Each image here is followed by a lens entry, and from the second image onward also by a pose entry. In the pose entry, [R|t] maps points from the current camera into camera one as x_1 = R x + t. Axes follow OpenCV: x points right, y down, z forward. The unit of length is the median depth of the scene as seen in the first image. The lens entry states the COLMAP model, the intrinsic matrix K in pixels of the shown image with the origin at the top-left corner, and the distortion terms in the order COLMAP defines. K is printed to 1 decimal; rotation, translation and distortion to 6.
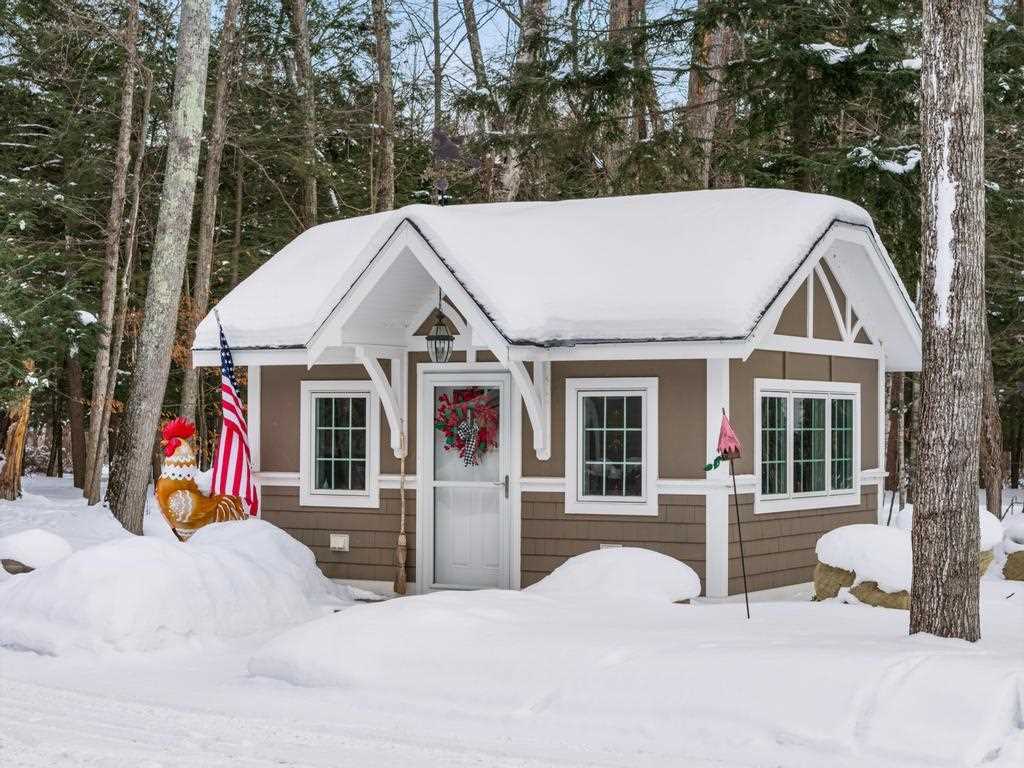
lens RADIAL K [[2091.6, 0, 513.8], [0, 2091.6, 377.2], [0, 0, 1]] dist [-0.285354, 0.000000]
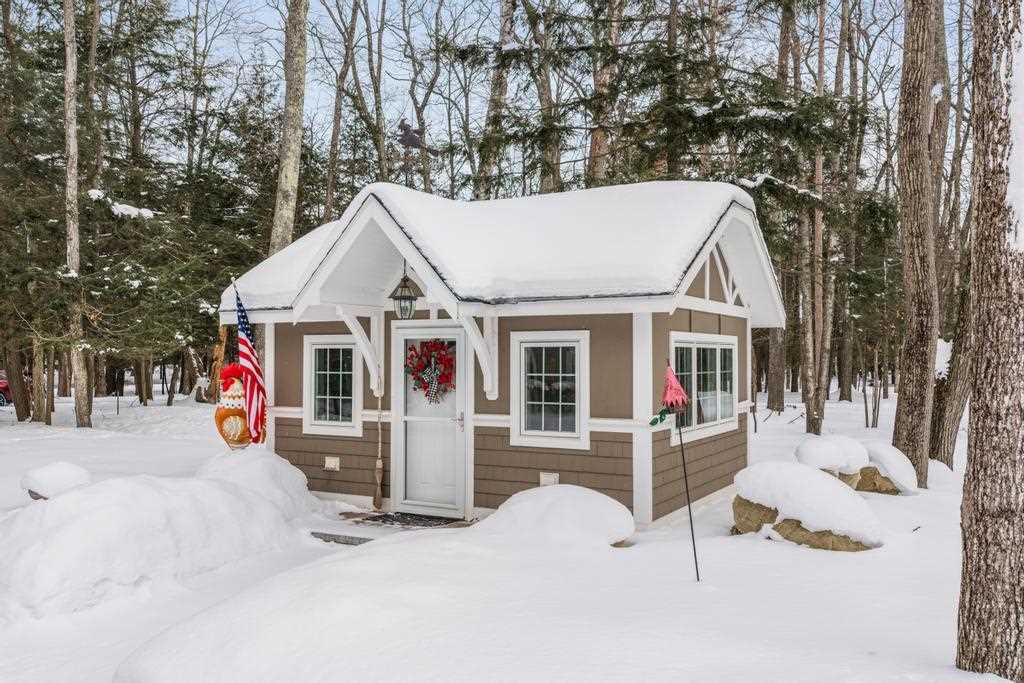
lens RADIAL K [[860.0, 0, 510.9], [0, 860.0, 339.4], [0, 0, 1]] dist [0.030243, -0.004261]
pose [[0.999922, -0.003010, 0.012148, 0.018896], [0.002980, 0.999992, 0.002475, 0.003623], [-0.012155, -0.002438, 0.999923, 0.501074]]
